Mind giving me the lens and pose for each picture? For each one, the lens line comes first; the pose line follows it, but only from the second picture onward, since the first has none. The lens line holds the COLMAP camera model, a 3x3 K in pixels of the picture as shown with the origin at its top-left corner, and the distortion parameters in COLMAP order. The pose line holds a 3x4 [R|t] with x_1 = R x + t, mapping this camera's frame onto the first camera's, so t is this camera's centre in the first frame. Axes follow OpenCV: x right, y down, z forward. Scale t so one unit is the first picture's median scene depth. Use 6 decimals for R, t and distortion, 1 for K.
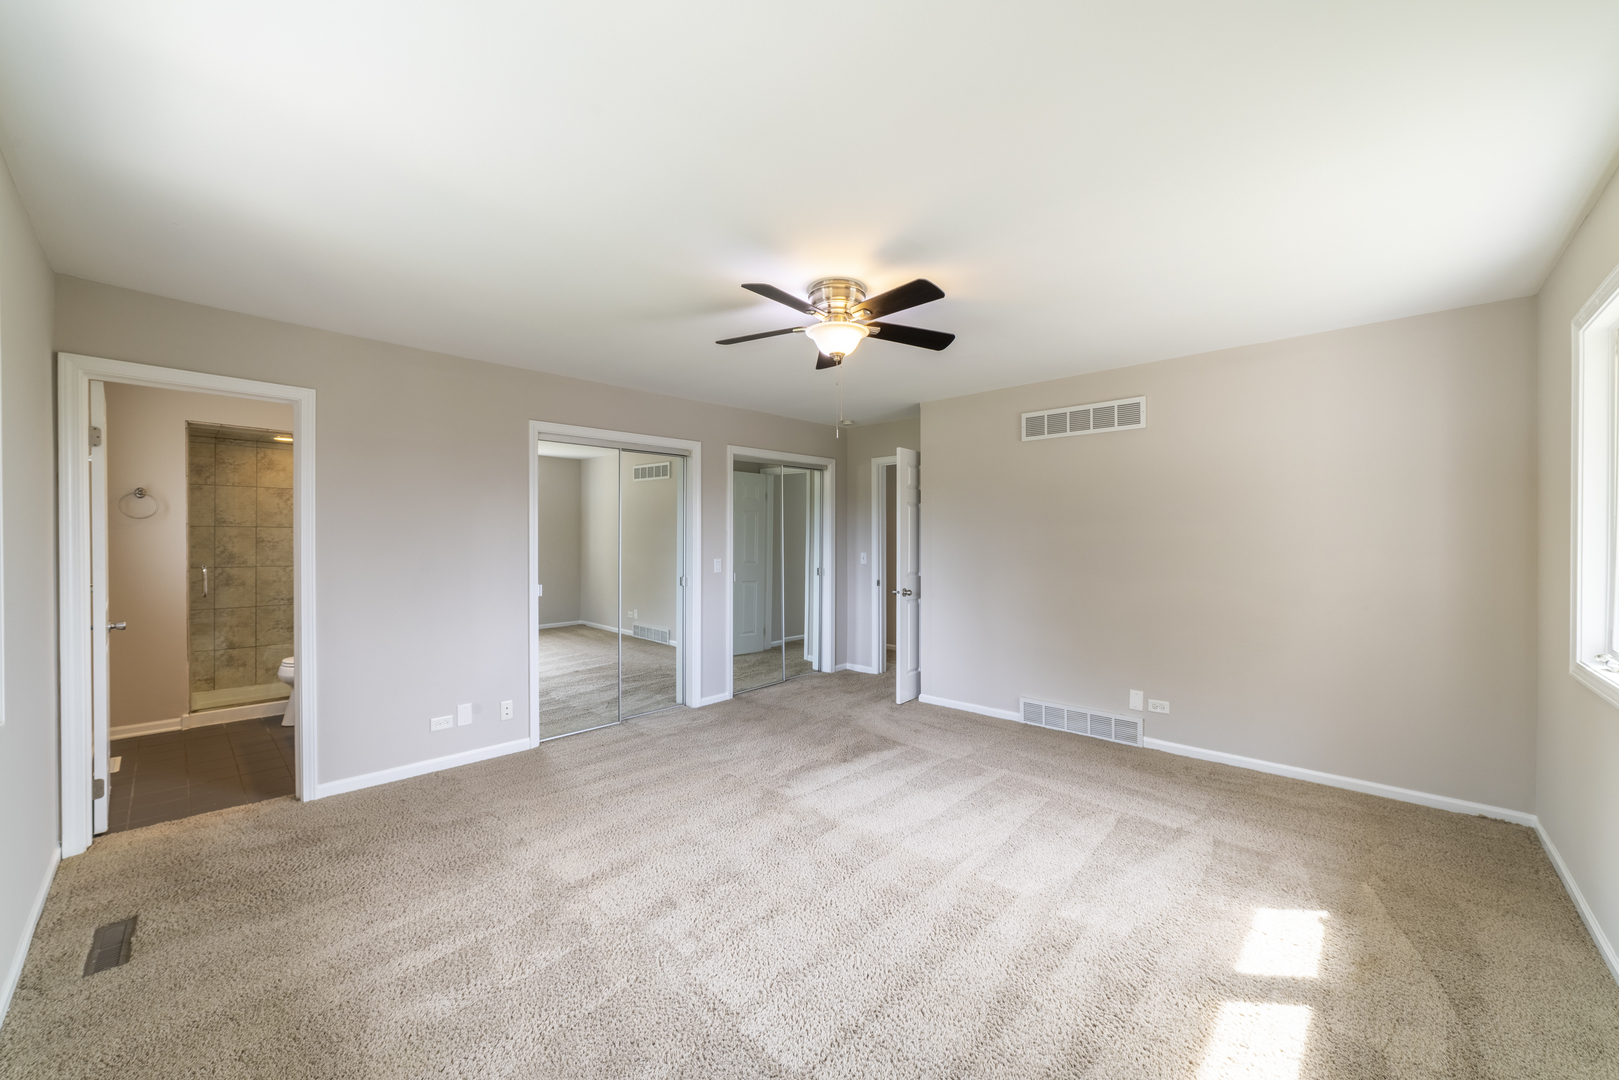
lens RADIAL K [[610.6, 0, 808.9], [0, 610.6, 535.8], [0, 0, 1]] dist [-0.011312, 0.000448]
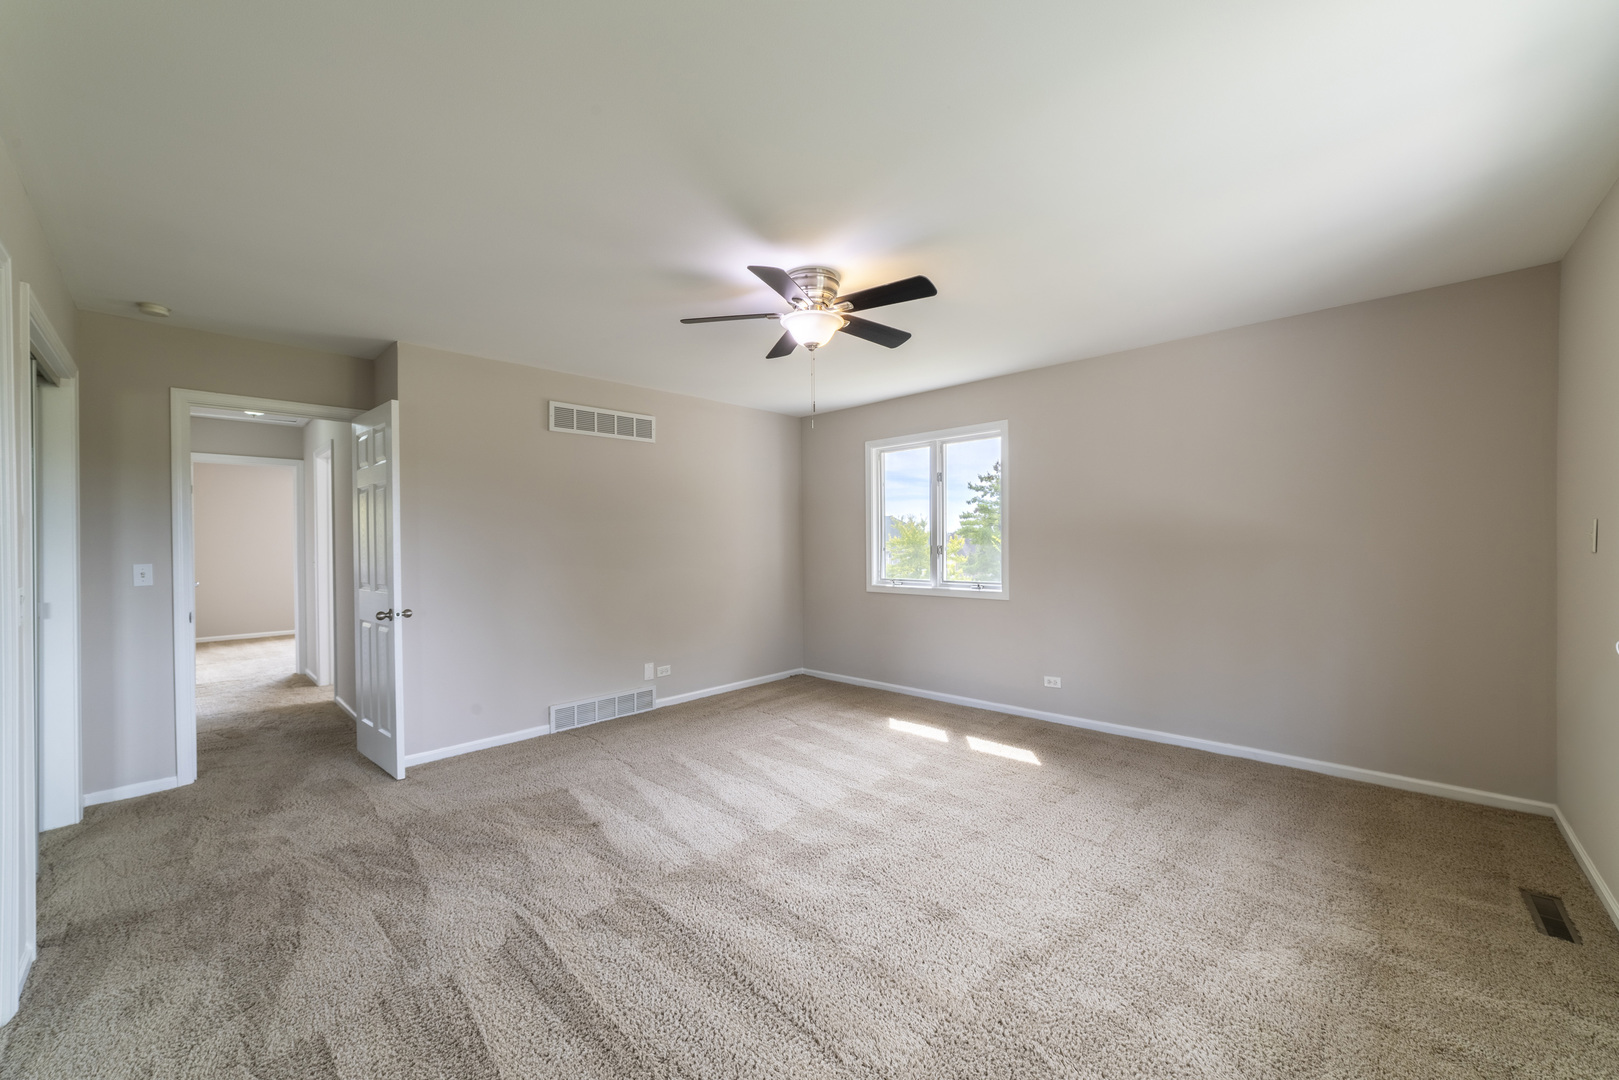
lens RADIAL K [[610.6, 0, 802.6], [0, 610.6, 536.3], [0, 0, 1]] dist [-0.011312, 0.000448]
pose [[0.030852, 0.003240, 0.999519, -0.645402], [0.004319, 0.999985, -0.003375, 0.012744], [-0.999515, 0.004421, 0.030838, 0.669528]]
